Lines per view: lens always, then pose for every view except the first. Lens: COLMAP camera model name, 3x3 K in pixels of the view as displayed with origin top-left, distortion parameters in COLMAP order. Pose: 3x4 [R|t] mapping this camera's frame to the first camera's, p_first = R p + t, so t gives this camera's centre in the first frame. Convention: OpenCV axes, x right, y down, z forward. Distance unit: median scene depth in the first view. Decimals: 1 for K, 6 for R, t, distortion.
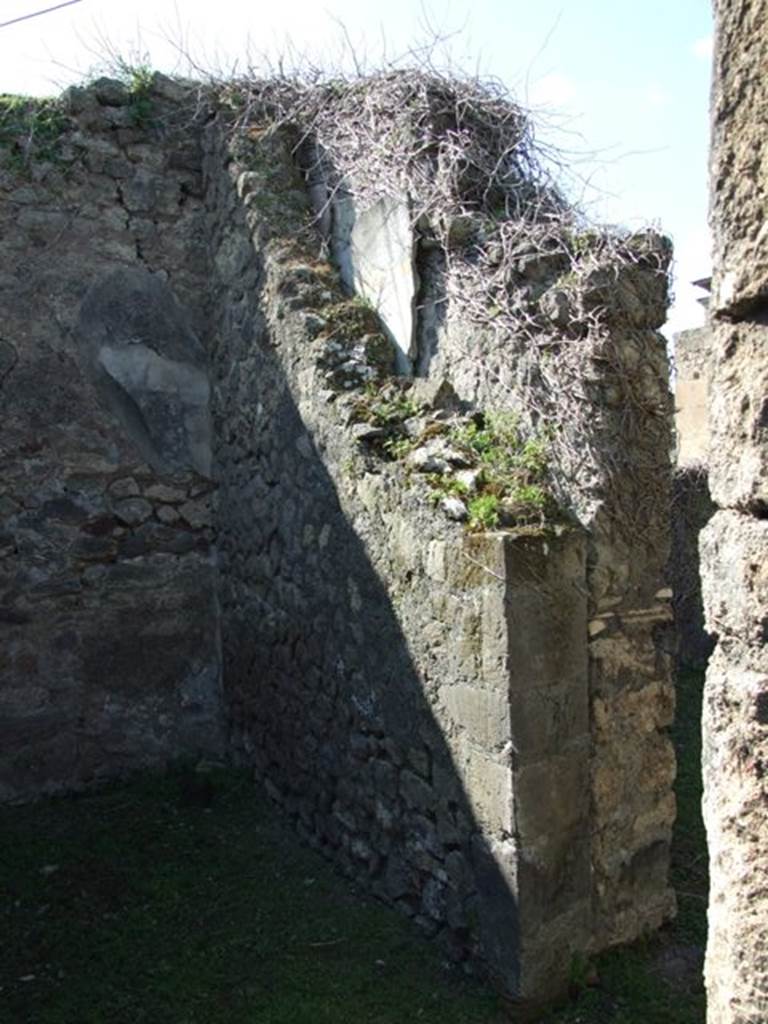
lens RADIAL K [[834.2, 0, 373.2], [0, 834.2, 511.4], [0, 0, 1]] dist [-0.067818, 0.077780]
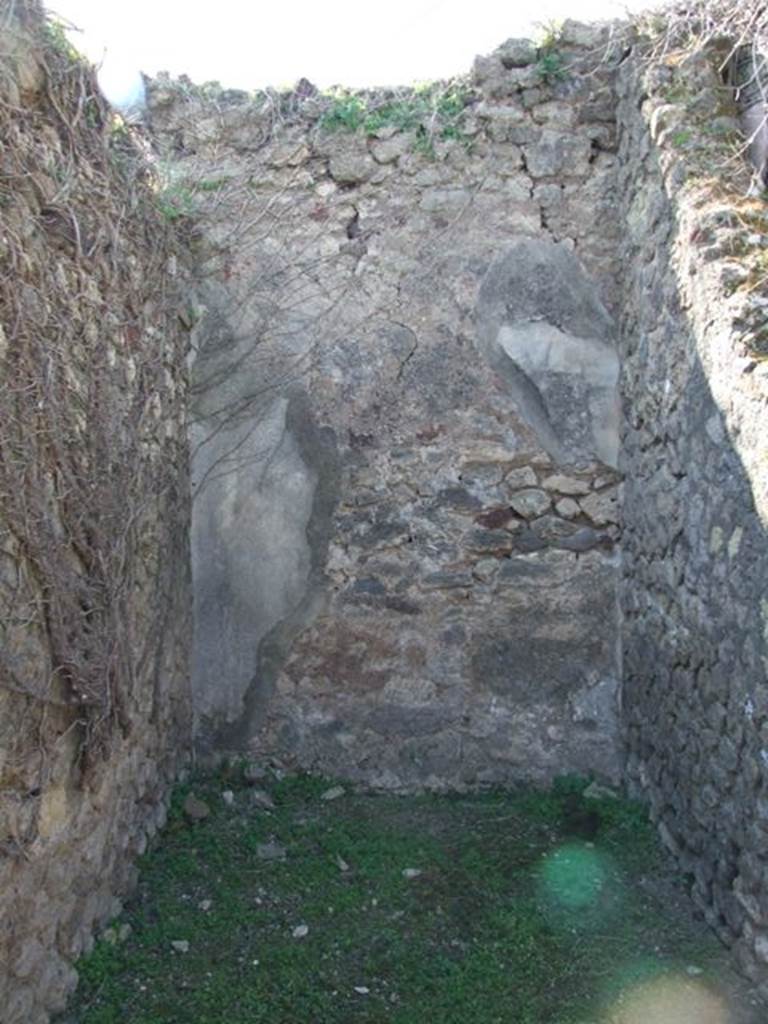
lens RADIAL K [[834.2, 0, 373.2], [0, 834.2, 511.4], [0, 0, 1]] dist [-0.067818, 0.077780]
pose [[0.859992, 0.036757, -0.508981, 0.034790], [-0.031466, 0.999324, 0.019003, -0.003181], [0.509336, -0.000327, 0.860568, 0.117570]]
